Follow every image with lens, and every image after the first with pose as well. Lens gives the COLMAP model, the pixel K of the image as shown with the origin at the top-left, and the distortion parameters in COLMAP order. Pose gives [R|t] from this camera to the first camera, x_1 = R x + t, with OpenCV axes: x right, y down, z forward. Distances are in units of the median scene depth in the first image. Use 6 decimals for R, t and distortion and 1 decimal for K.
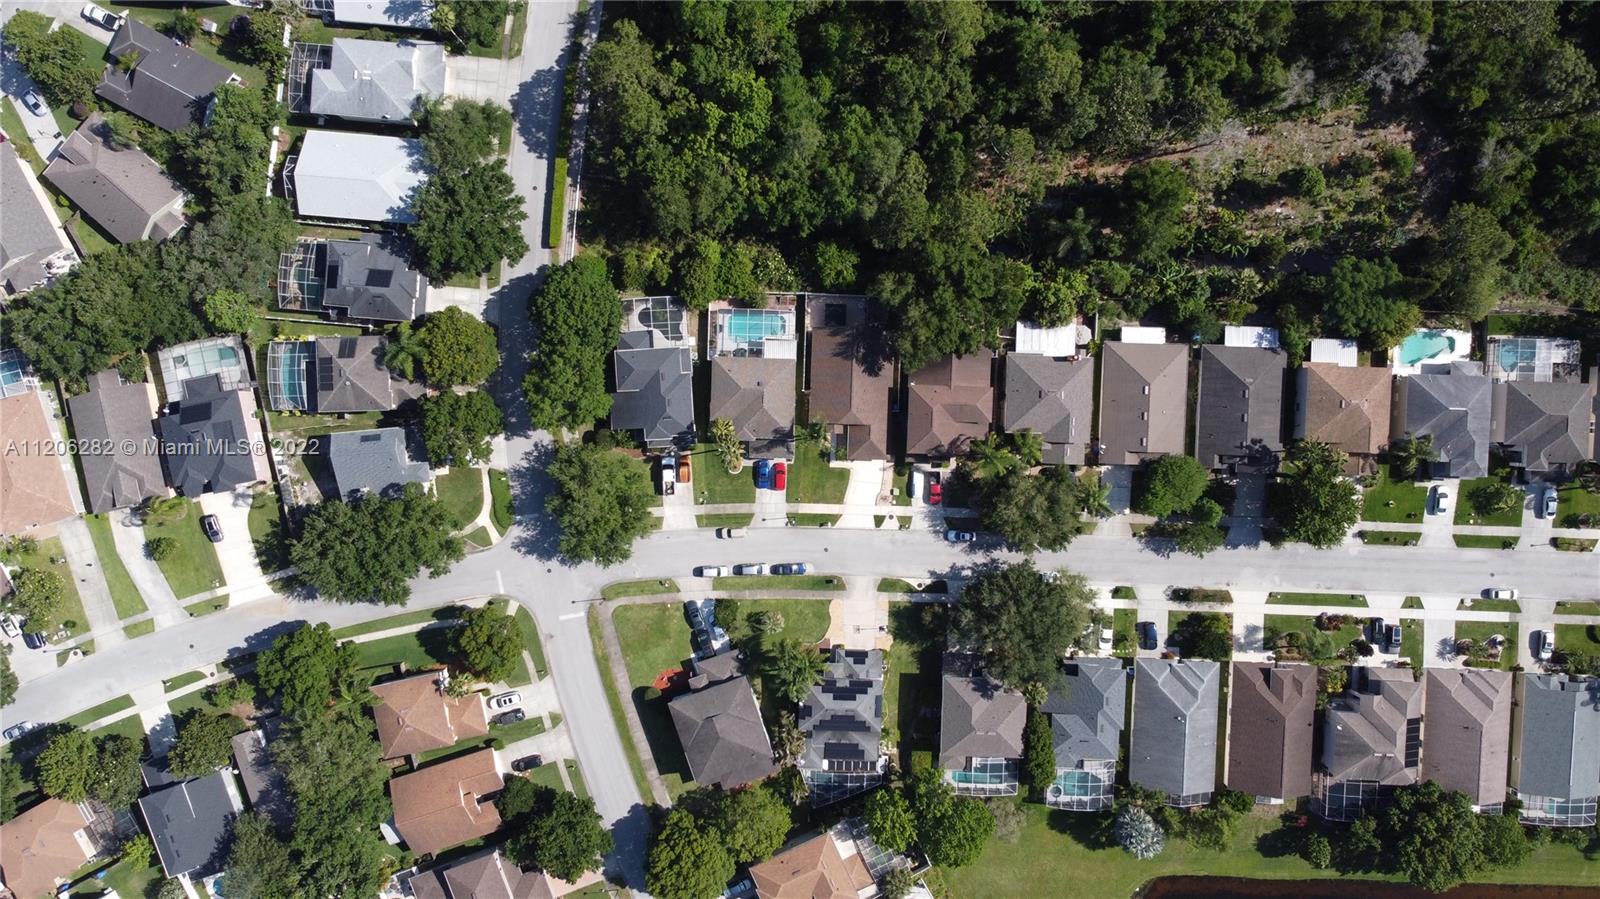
lens RADIAL K [[1210.9, 0, 807.0], [0, 1210.9, 445.5], [0, 0, 1]] dist [0.005974, -0.017817]
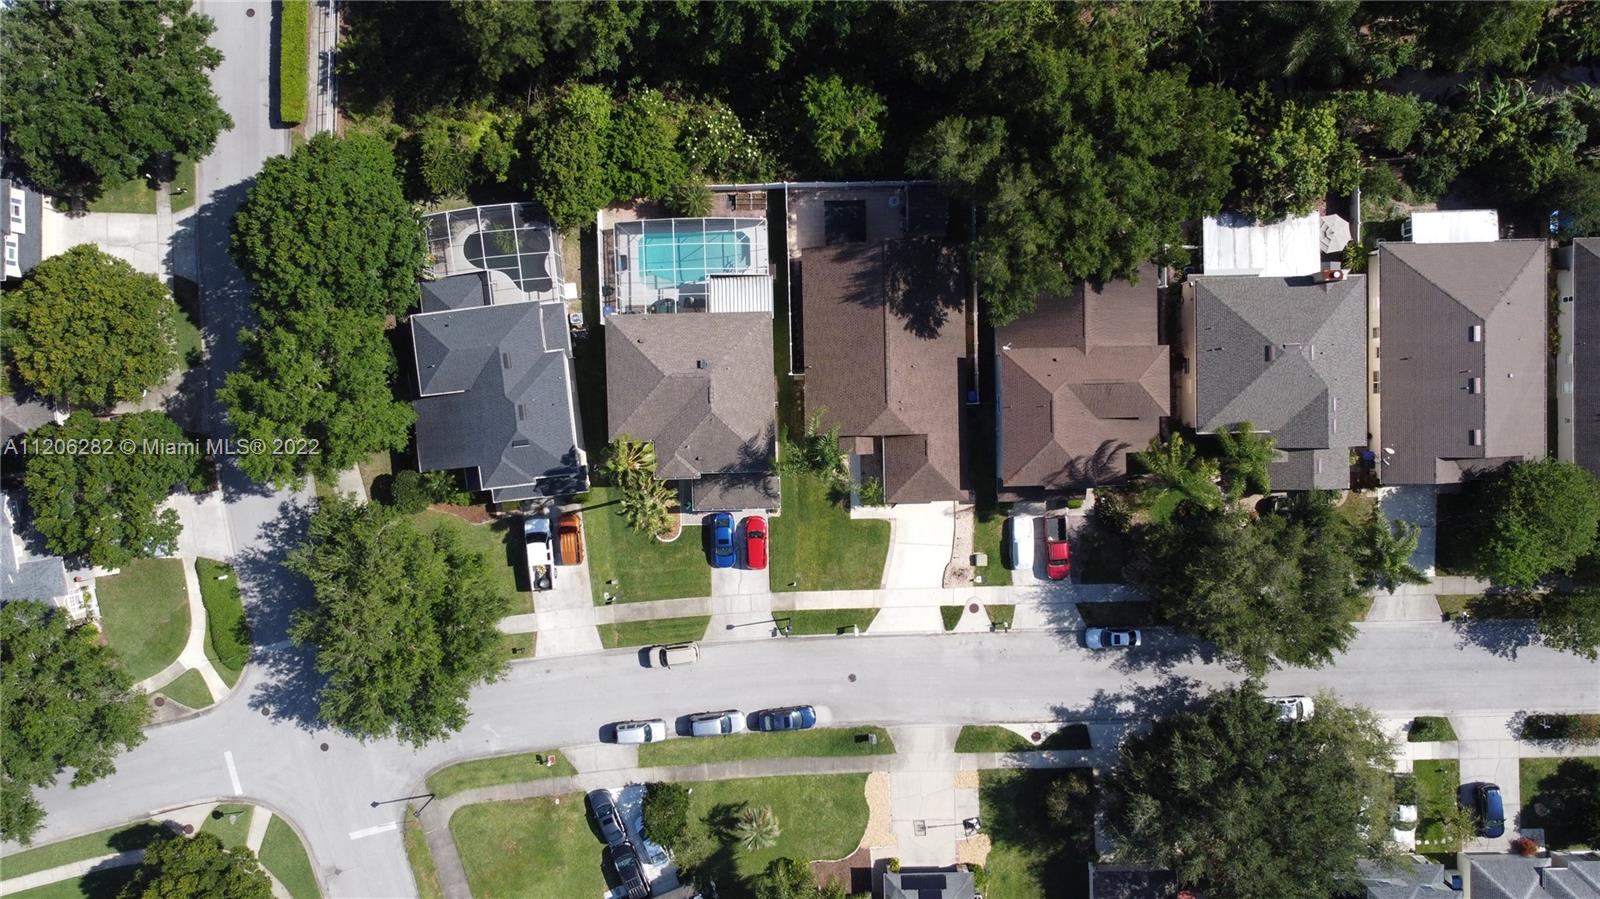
lens RADIAL K [[1210.9, 0, 805.4], [0, 1210.9, 445.3], [0, 0, 1]] dist [0.005974, -0.017817]
pose [[0.998396, -0.056315, -0.005886, 0.004369], [0.056306, 0.998412, -0.001673, -0.014078], [0.005971, 0.001339, 0.999981, 0.488982]]
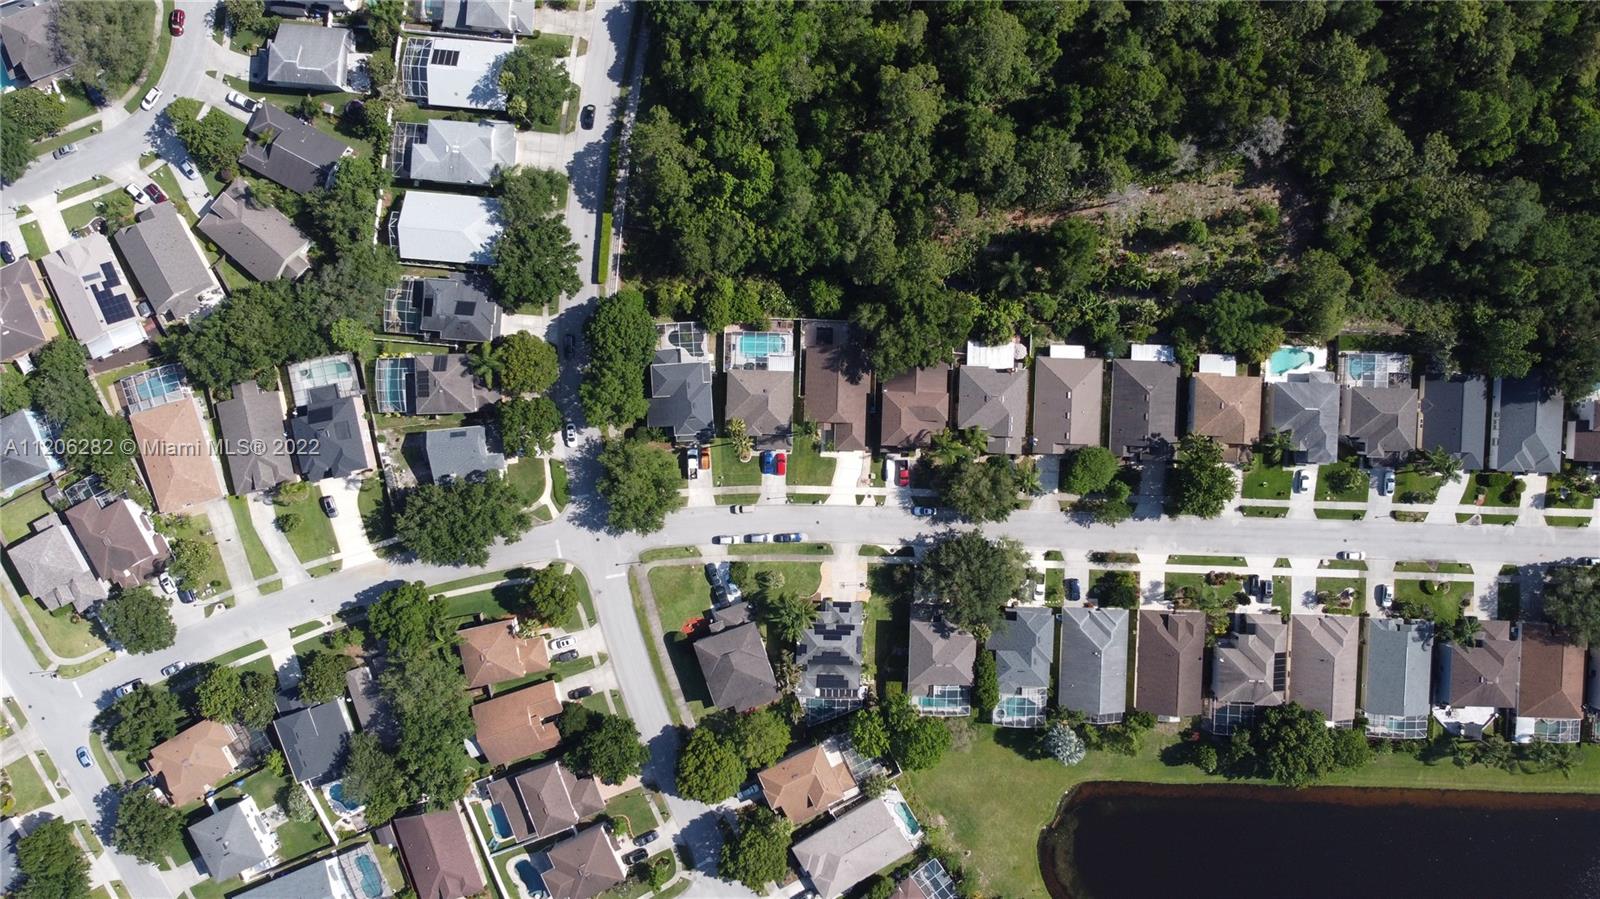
lens RADIAL K [[1210.9, 0, 810.5], [0, 1210.9, 444.2], [0, 0, 1]] dist [0.005974, -0.017817]
pose [[0.999968, -0.002739, 0.007565, -0.001110], [0.002764, 0.999991, -0.003222, 0.009081], [-0.007556, 0.003243, 0.999966, -0.264508]]
